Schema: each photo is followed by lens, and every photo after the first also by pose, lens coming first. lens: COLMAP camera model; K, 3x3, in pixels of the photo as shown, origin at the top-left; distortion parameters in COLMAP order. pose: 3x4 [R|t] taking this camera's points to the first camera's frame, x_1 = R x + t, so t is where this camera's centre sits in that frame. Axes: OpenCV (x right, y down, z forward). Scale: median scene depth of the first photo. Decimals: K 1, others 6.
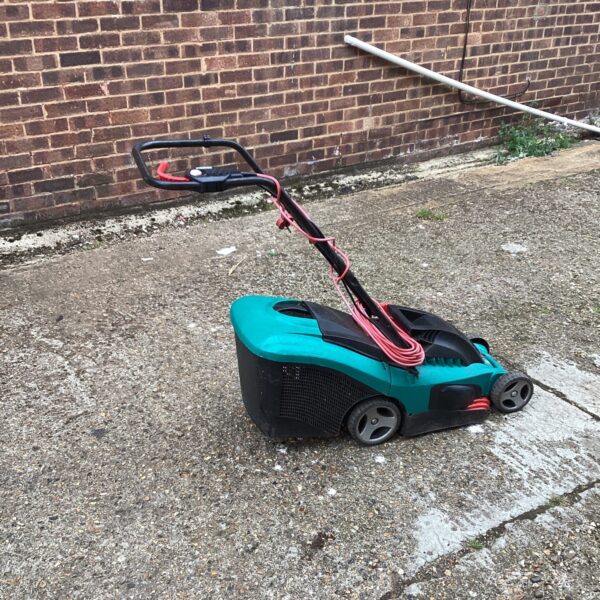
lens RADIAL K [[727.0, 0, 300.0], [0, 727.0, 300.0], [0, 0, 1]] dist [0.131050, -0.315978]
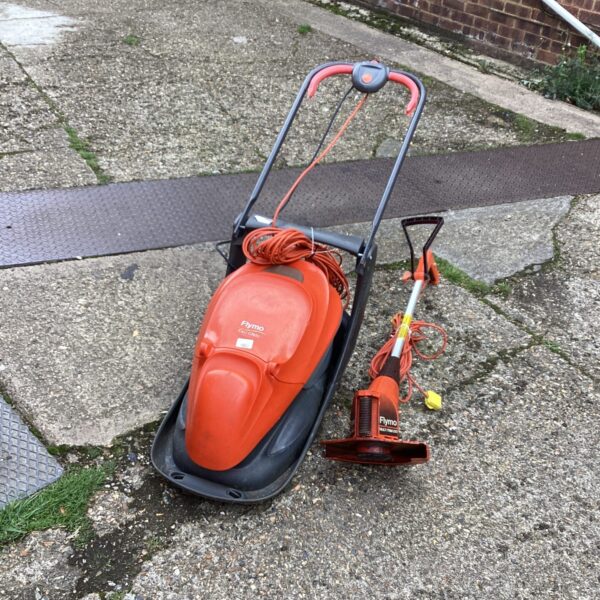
lens RADIAL K [[727.0, 0, 300.0], [0, 727.0, 300.0], [0, 0, 1]] dist [0.131050, -0.315978]
pose [[0.048964, 0.547784, -0.835186, 1.379726], [-0.515539, 0.730051, 0.448604, -0.314567], [0.855466, 0.408605, 0.318150, 0.728130]]
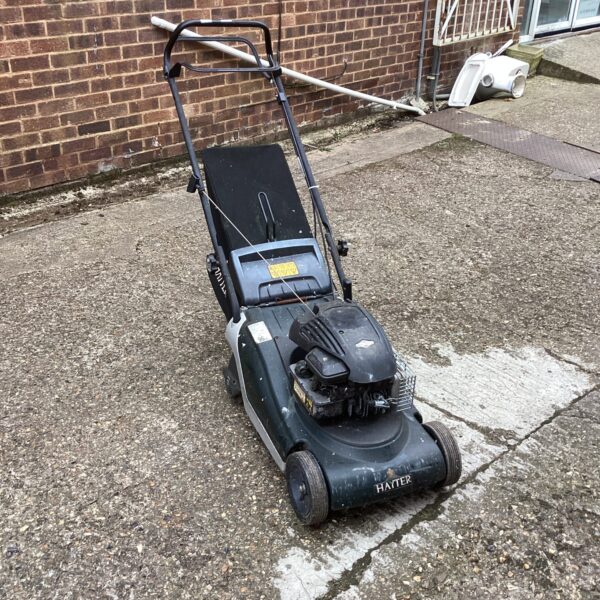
lens RADIAL K [[717.3, 0, 300.0], [0, 717.3, 300.0], [0, 0, 1]] dist [0.118120, -0.268911]
pose [[0.972194, -0.093343, 0.214770, 0.013676], [0.088086, 0.995534, 0.033941, -0.021099], [-0.216979, -0.014079, 0.976075, 0.067893]]
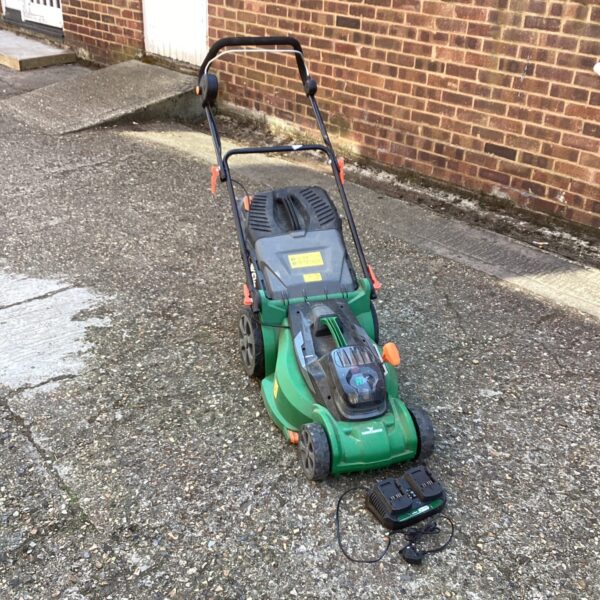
lens RADIAL K [[727.0, 0, 300.0], [0, 727.0, 300.0], [0, 0, 1]] dist [0.131050, -0.315978]
pose [[0.183411, 0.455940, -0.870907, 0.841601], [-0.476062, 0.816314, 0.327102, -0.261517], [0.860073, 0.354612, 0.366777, 0.530348]]
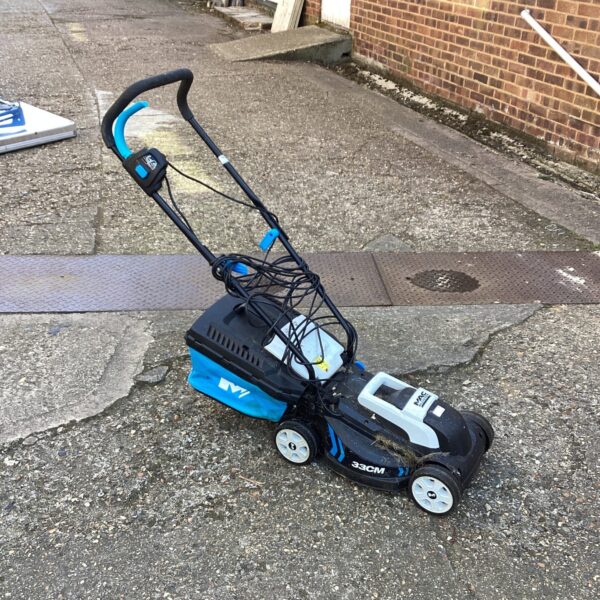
lens RADIAL K [[727.0, 0, 300.0], [0, 727.0, 300.0], [0, 0, 1]] dist [0.131050, -0.315978]
pose [[-0.244938, 0.428955, -0.869484, 1.385237], [-0.464056, 0.735535, 0.493599, -0.440973], [0.851268, 0.524391, 0.018899, 0.938463]]
